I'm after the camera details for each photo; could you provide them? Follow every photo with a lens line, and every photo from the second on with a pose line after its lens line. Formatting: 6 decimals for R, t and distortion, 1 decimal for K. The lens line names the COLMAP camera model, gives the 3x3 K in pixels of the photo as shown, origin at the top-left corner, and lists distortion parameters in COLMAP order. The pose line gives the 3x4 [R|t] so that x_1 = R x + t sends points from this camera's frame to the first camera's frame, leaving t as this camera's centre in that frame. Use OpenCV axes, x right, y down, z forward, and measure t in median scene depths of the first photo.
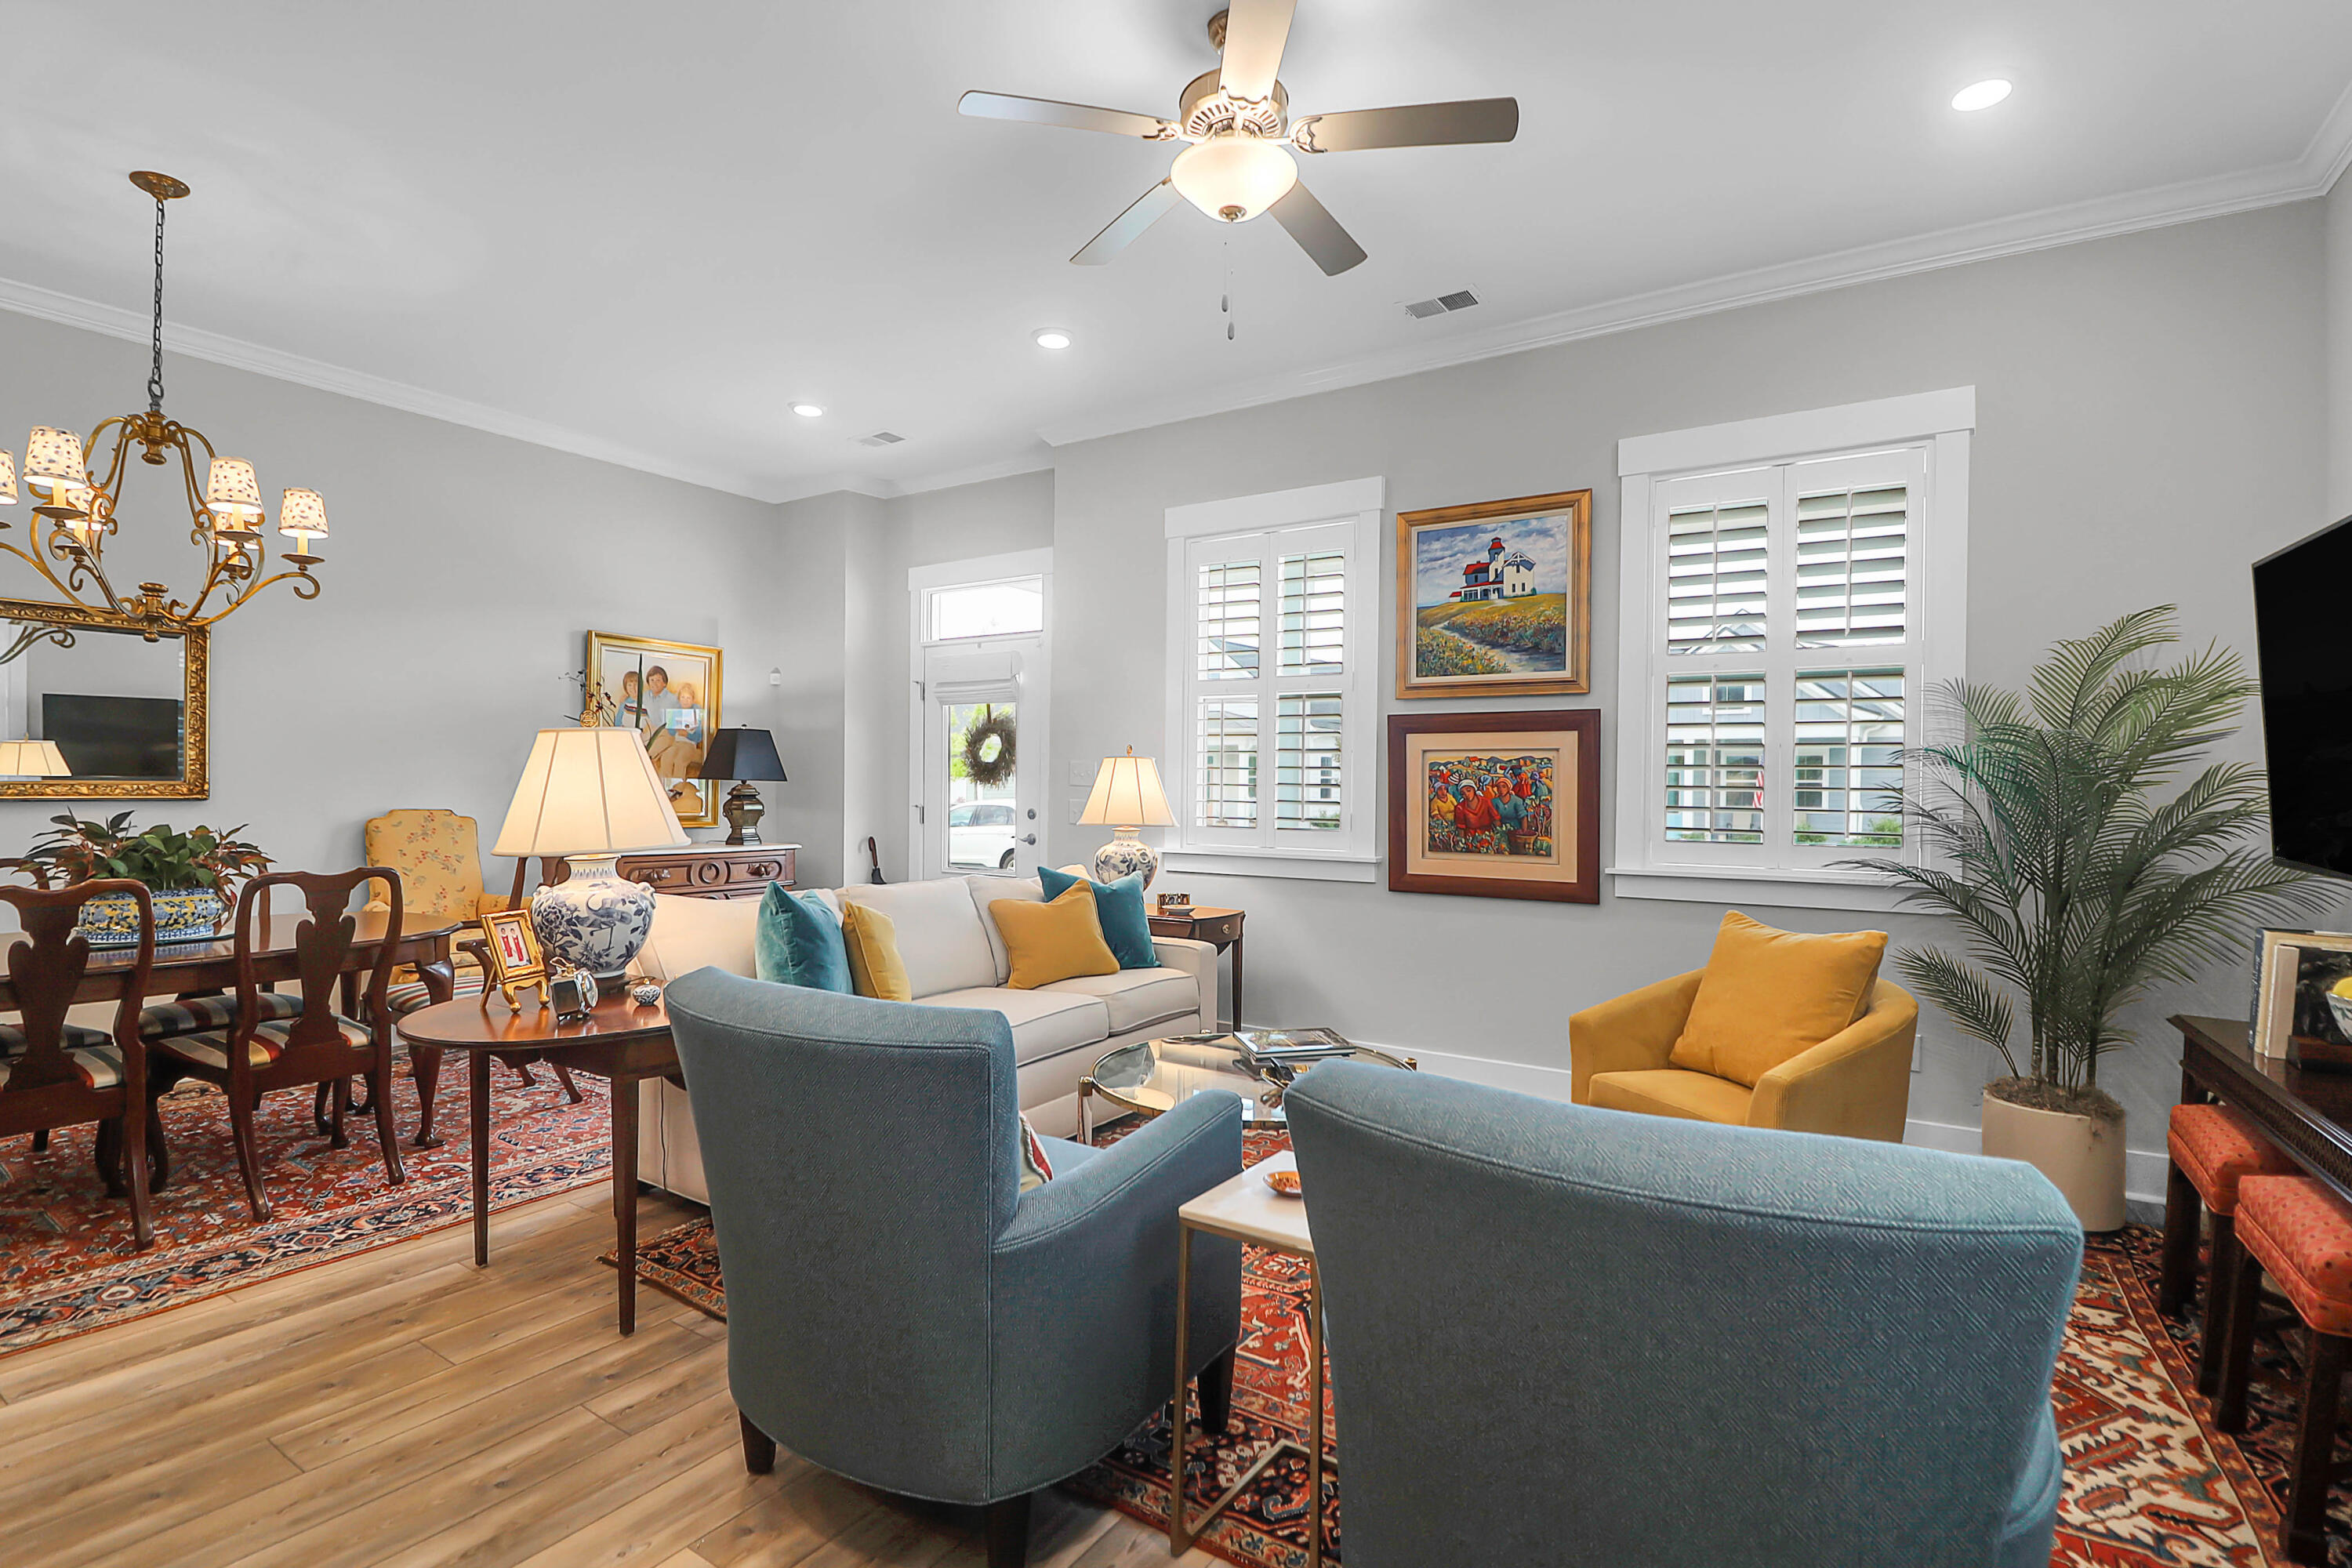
lens RADIAL K [[1105.3, 0, 1164.8], [0, 1105.3, 794.8], [0, 0, 1]] dist [0.001647, -0.012396]
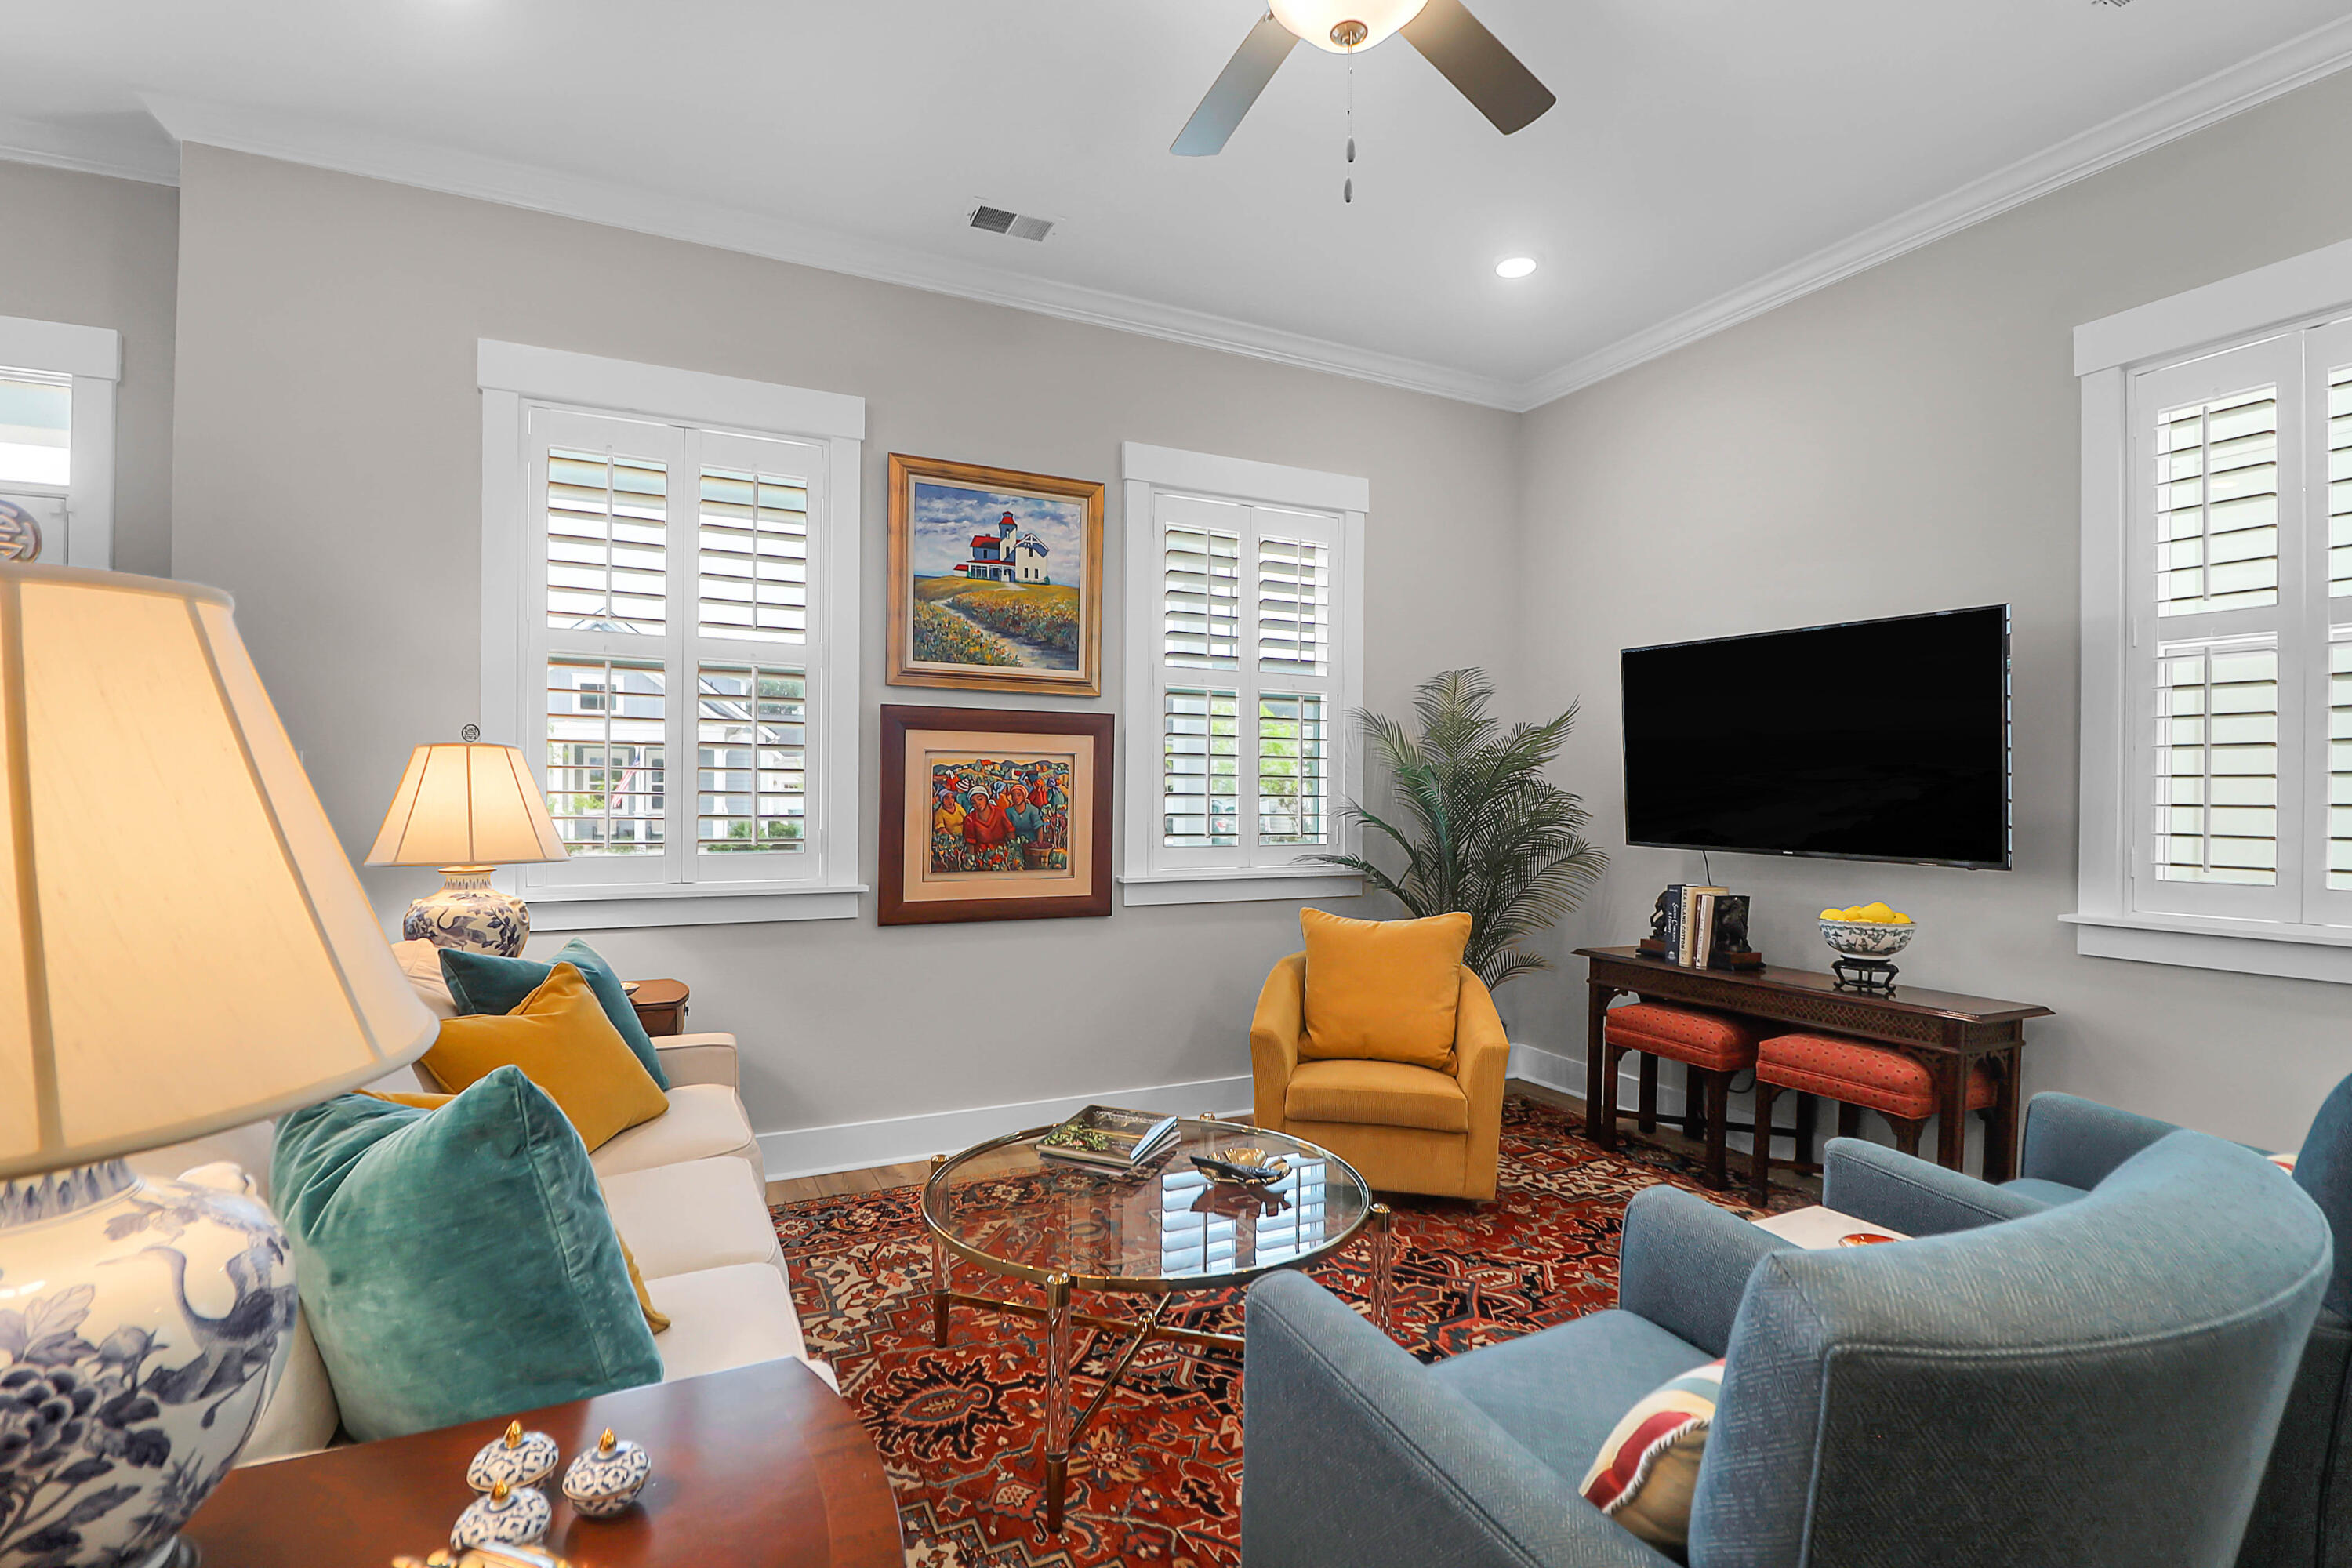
lens RADIAL K [[1099.8, 0, 1176.6], [0, 1099.8, 803.4], [0, 0, 1]] dist [0.003033, -0.015822]
pose [[0.513639, -0.011546, 0.857929, -0.386108], [0.005997, 0.999933, 0.009866, -0.008177], [-0.857985, 0.000077, 0.513674, 0.434529]]
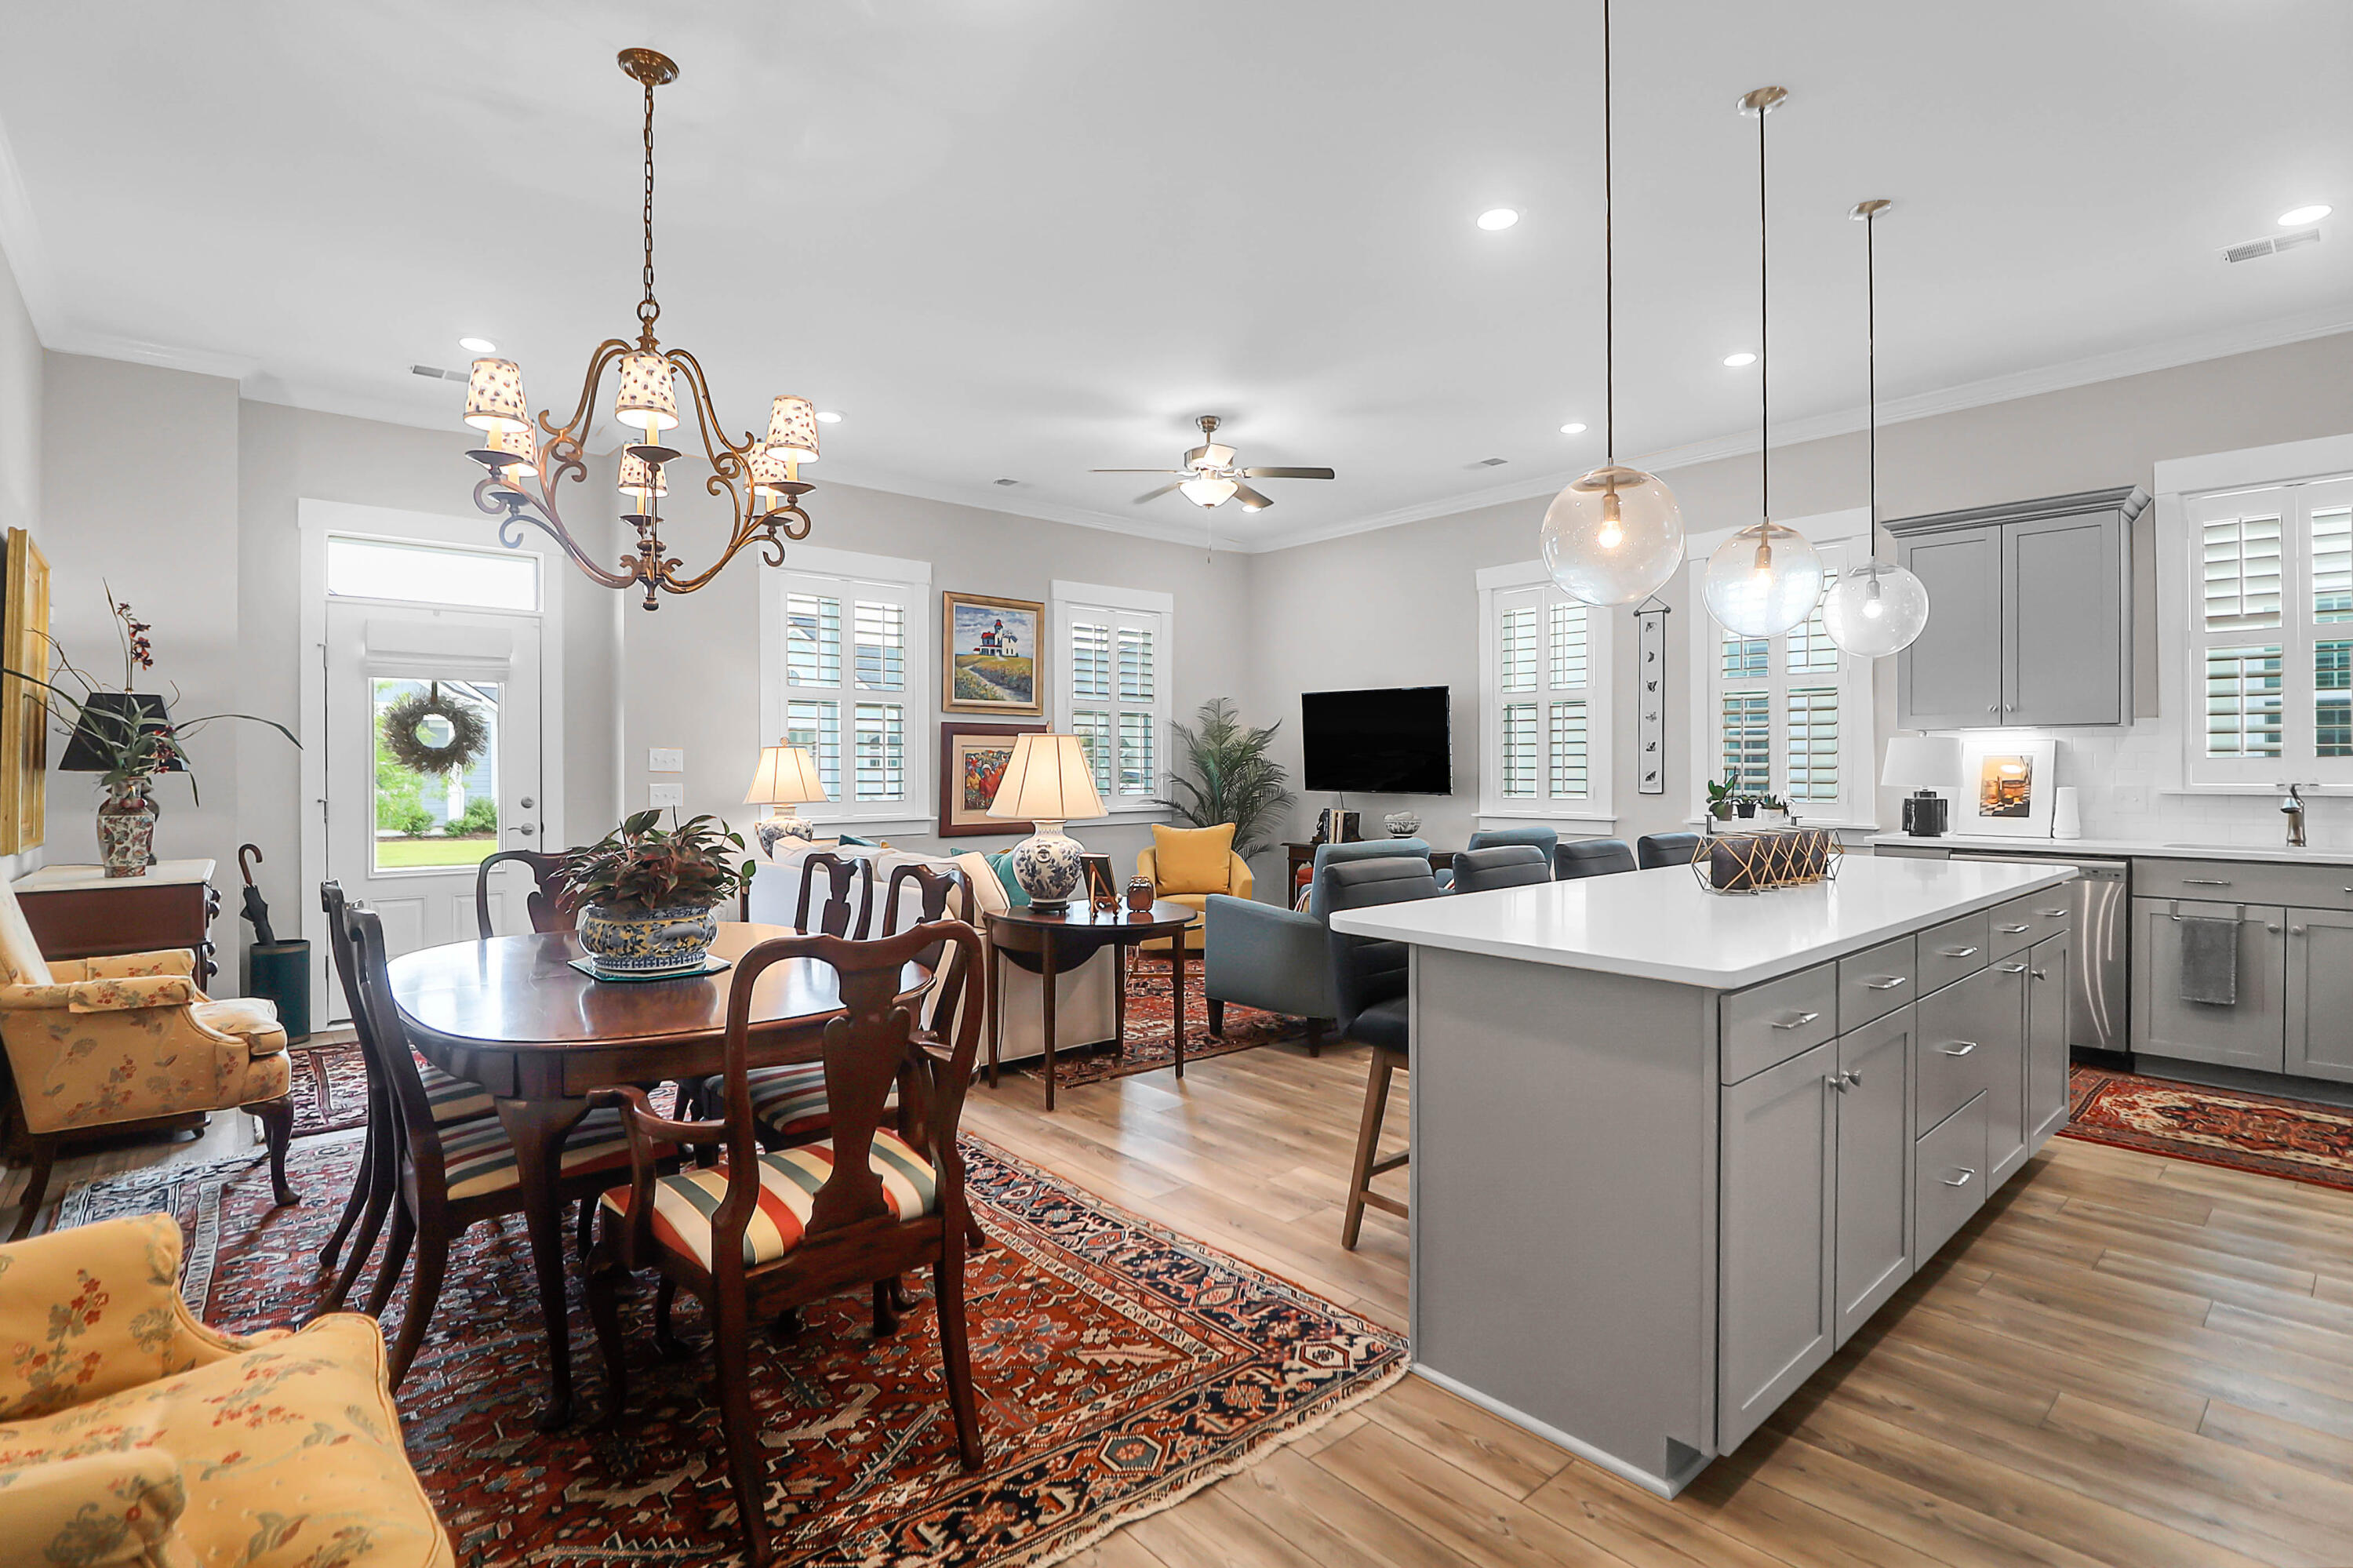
lens RADIAL K [[1106.9, 0, 1182.1], [0, 1106.9, 769.0], [0, 0, 1]] dist [0.001802, -0.013177]
pose [[0.266709, -0.010518, 0.963720, -1.244098], [0.015304, 0.999861, 0.006677, -0.013311], [-0.963656, 0.012968, 0.266833, 0.288060]]
